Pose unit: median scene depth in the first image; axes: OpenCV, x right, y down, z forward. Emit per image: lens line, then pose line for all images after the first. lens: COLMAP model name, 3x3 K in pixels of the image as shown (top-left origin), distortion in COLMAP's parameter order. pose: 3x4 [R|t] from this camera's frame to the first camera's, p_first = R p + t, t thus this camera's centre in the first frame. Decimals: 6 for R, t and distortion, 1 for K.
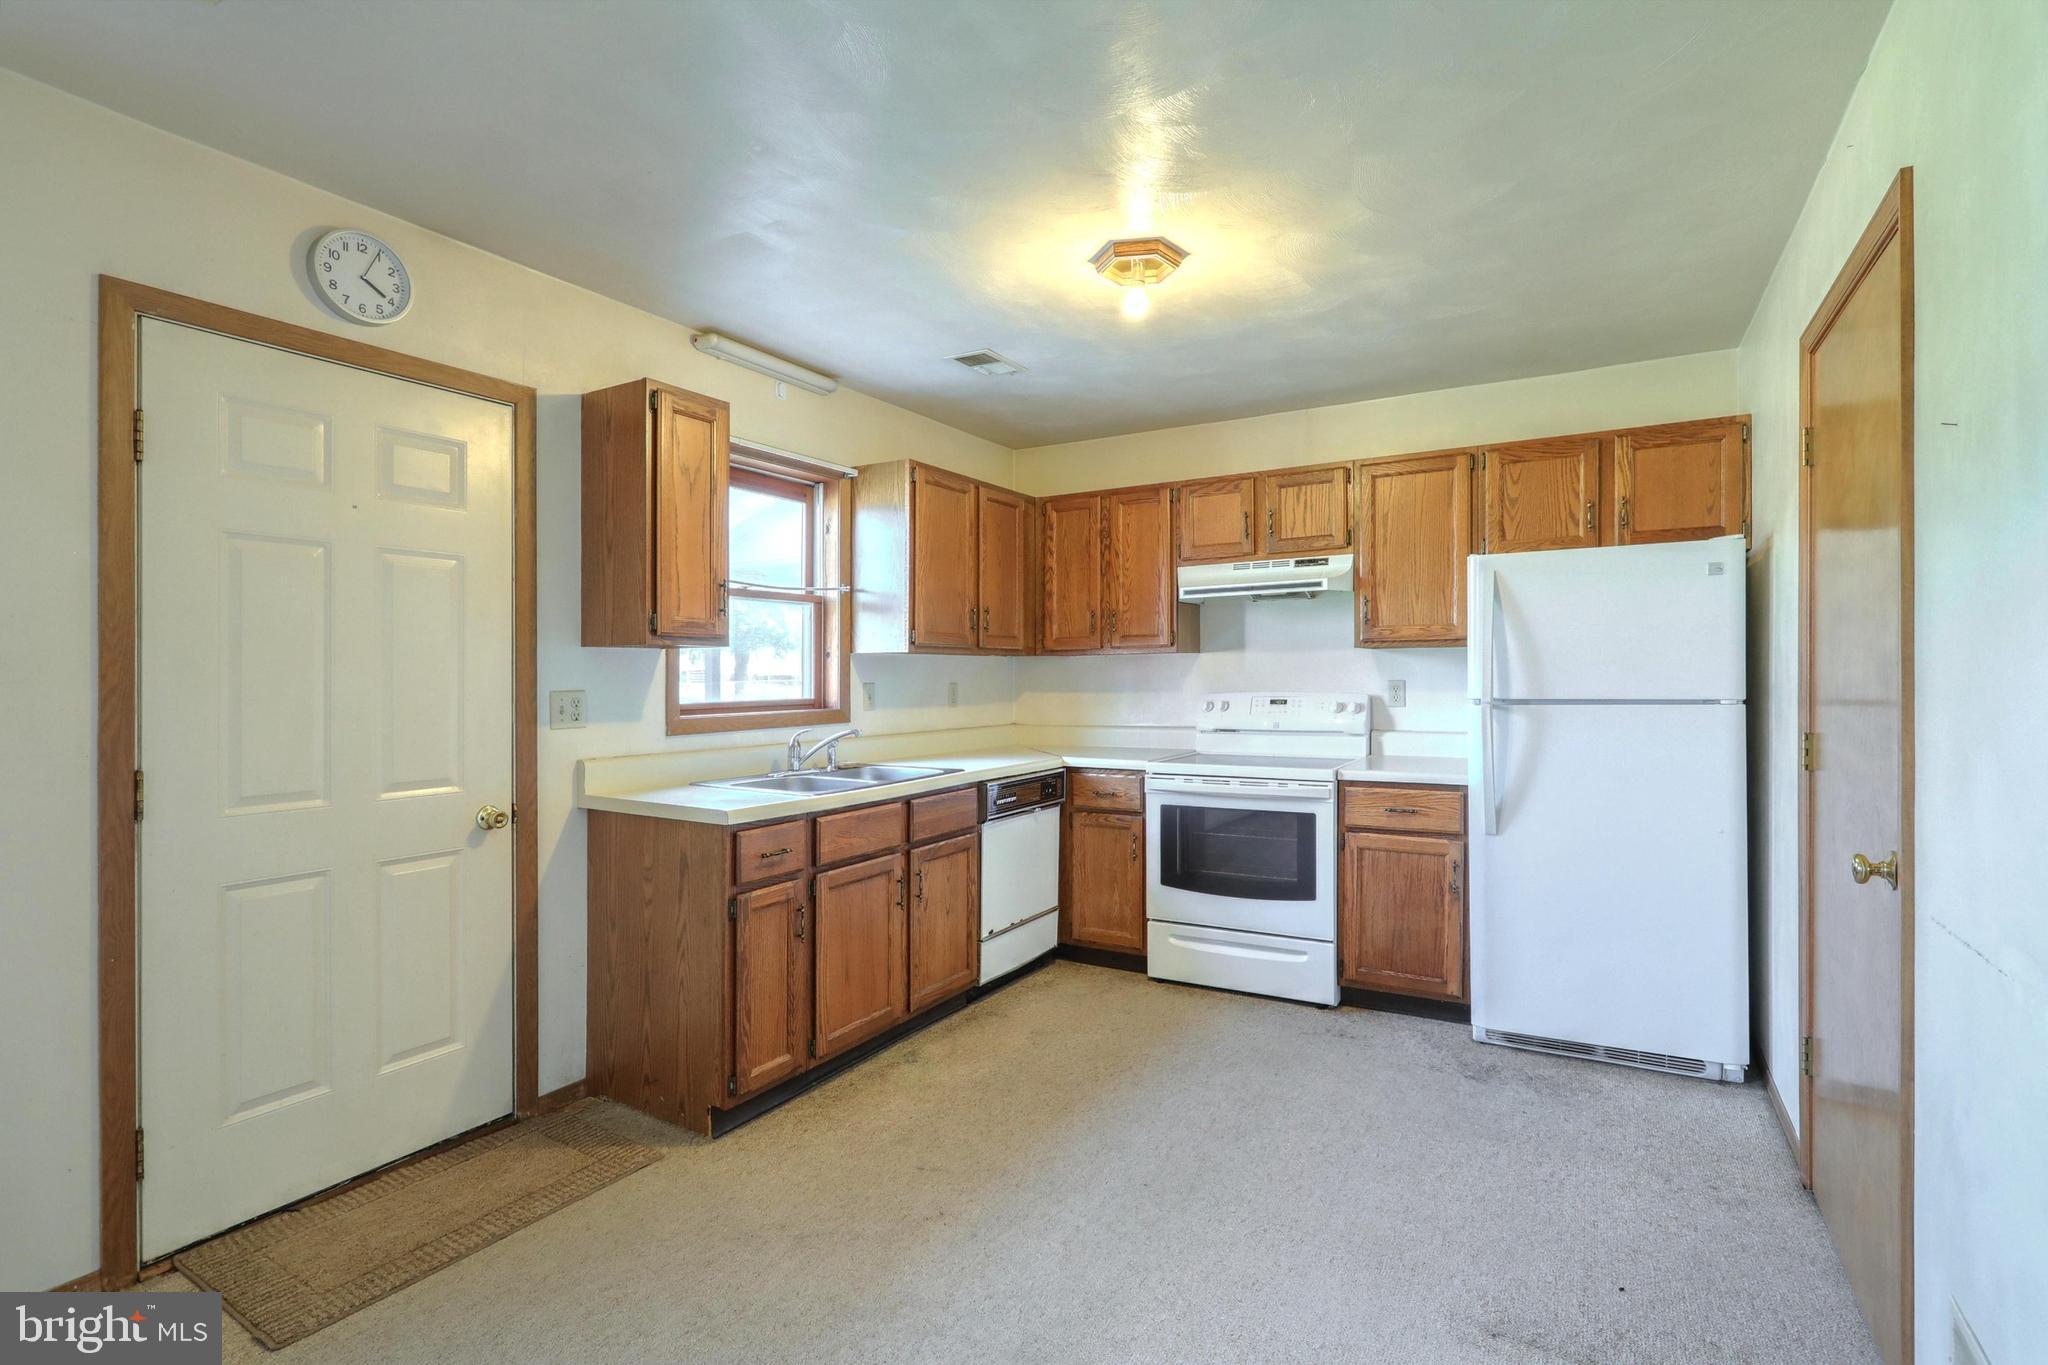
lens RADIAL K [[969.0, 0, 1050.2], [0, 969.0, 675.9], [0, 0, 1]] dist [-0.005484, 0.004354]
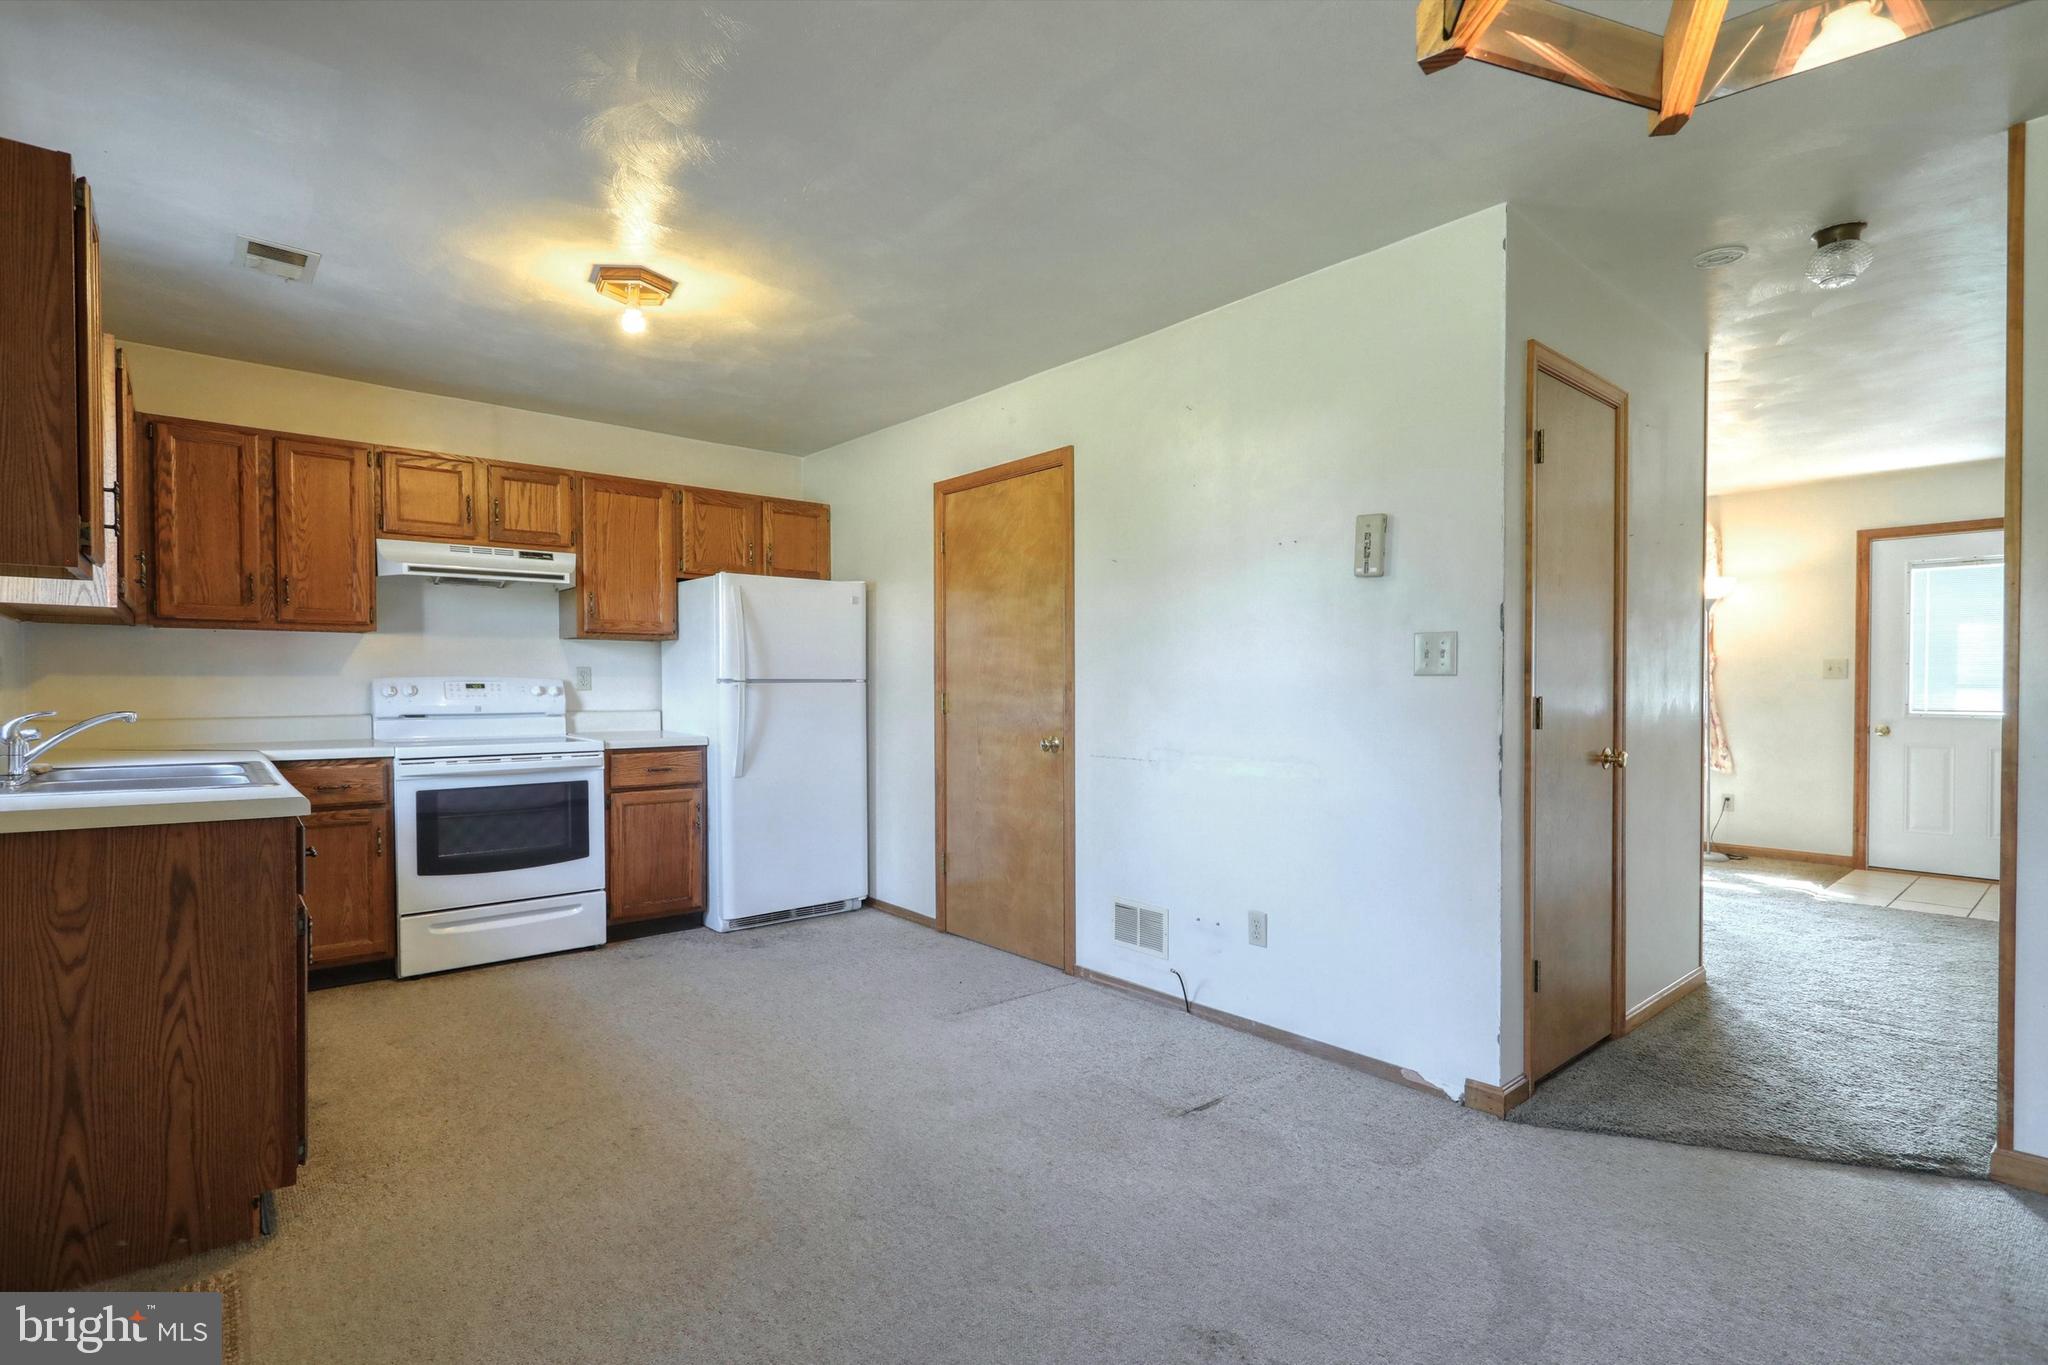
lens RADIAL K [[969.0, 0, 1017.5], [0, 969.0, 699.5], [0, 0, 1]] dist [-0.005484, 0.004354]
pose [[0.339205, -0.004051, 0.940704, -0.630879], [-0.004634, 0.999971, 0.005977, 0.038419], [-0.940701, -0.006387, 0.339176, 0.141072]]
